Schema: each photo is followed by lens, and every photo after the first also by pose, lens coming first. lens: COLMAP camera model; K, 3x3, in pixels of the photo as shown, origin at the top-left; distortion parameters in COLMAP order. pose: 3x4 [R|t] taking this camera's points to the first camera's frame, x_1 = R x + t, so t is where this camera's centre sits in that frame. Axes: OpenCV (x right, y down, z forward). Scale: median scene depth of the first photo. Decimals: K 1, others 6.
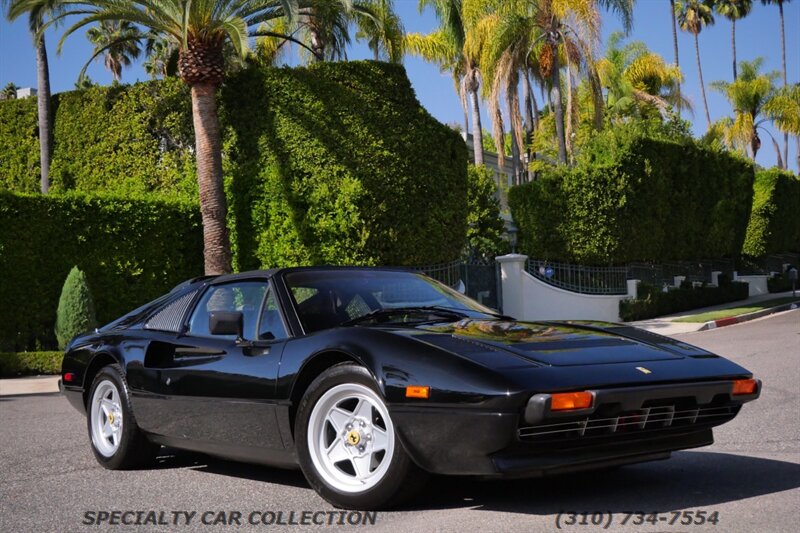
lens RADIAL K [[1068.7, 0, 403.5], [0, 1068.7, 290.2], [0, 0, 1]] dist [0.000720, 0.000000]
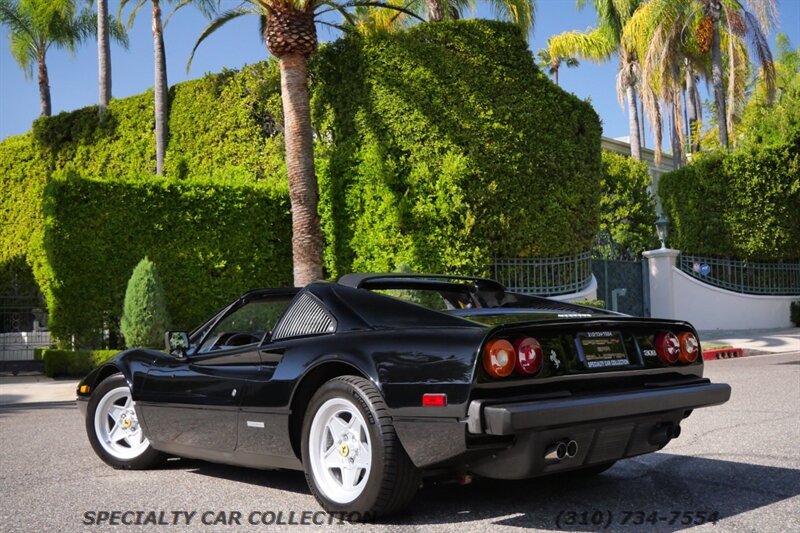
lens RADIAL K [[881.5, 0, 390.4], [0, 881.5, 286.4], [0, 0, 1]] dist [-0.000450, 0.000000]
pose [[0.973246, 0.005677, -0.229697, 0.057902], [-0.008074, 0.999922, -0.009493, 0.007191], [0.229626, 0.011094, 0.973216, 0.266330]]
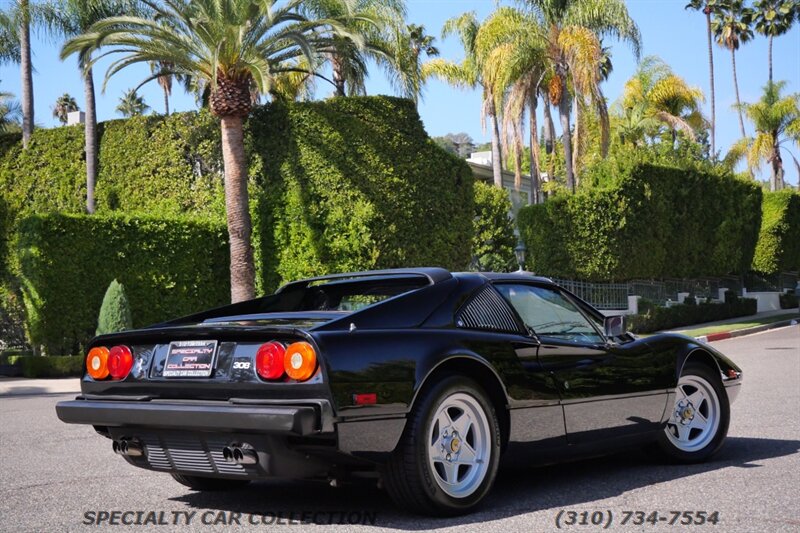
lens RADIAL K [[1068.7, 0, 406.2], [0, 1068.7, 292.0], [0, 0, 1]] dist [0.000720, 0.000000]
pose [[0.999090, 0.012051, -0.040923, 0.036987], [-0.012297, 0.999908, -0.005774, -0.005732], [0.040849, 0.006272, 0.999146, -0.090239]]
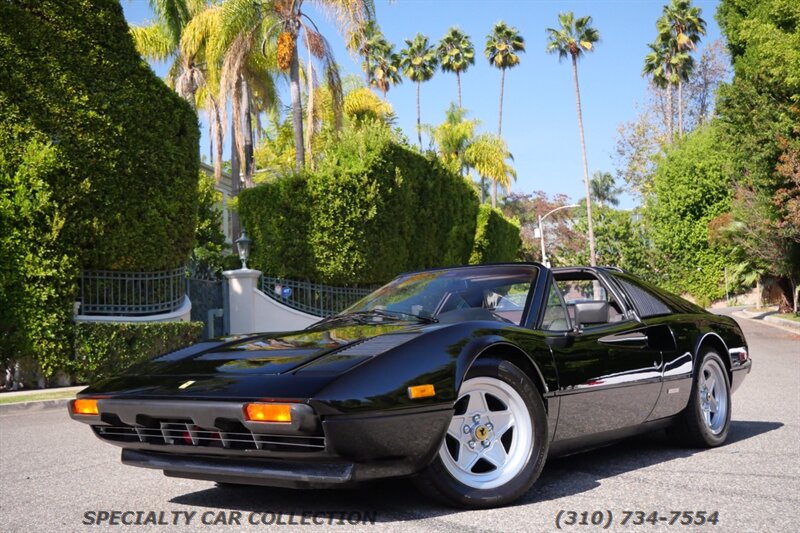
lens RADIAL K [[959.9, 0, 393.7], [0, 959.9, 288.0], [0, 0, 1]] dist [0.012525, 0.000000]
pose [[0.954089, 0.030995, 0.297915, -0.010502], [-0.018355, 0.998812, -0.045134, 0.014803], [-0.298960, 0.037593, 0.953525, 0.285589]]
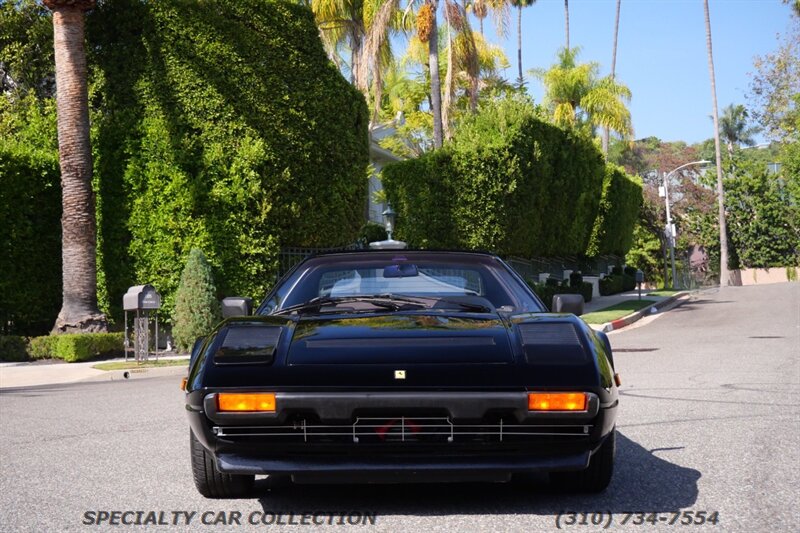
lens RADIAL K [[1168.6, 0, 396.5], [0, 1168.6, 290.3], [0, 0, 1]] dist [0.013973, 0.000000]
pose [[0.970505, 0.031765, 0.238977, -0.136568], [-0.032298, 0.999477, -0.001689, 0.009487], [-0.238906, -0.006080, 0.971024, 0.081765]]
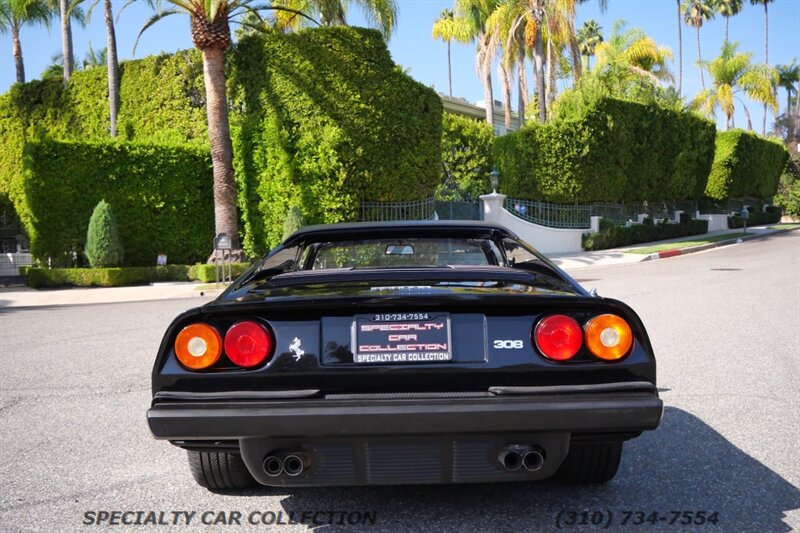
lens RADIAL K [[739.0, 0, 397.3], [0, 739.0, 284.9], [0, 0, 1]] dist [-0.040762, 0.000000]
pose [[0.991647, 0.027136, -0.126097, 0.117286], [-0.015819, 0.995825, 0.089899, -0.004891], [0.128011, -0.087153, 0.987936, 0.166643]]
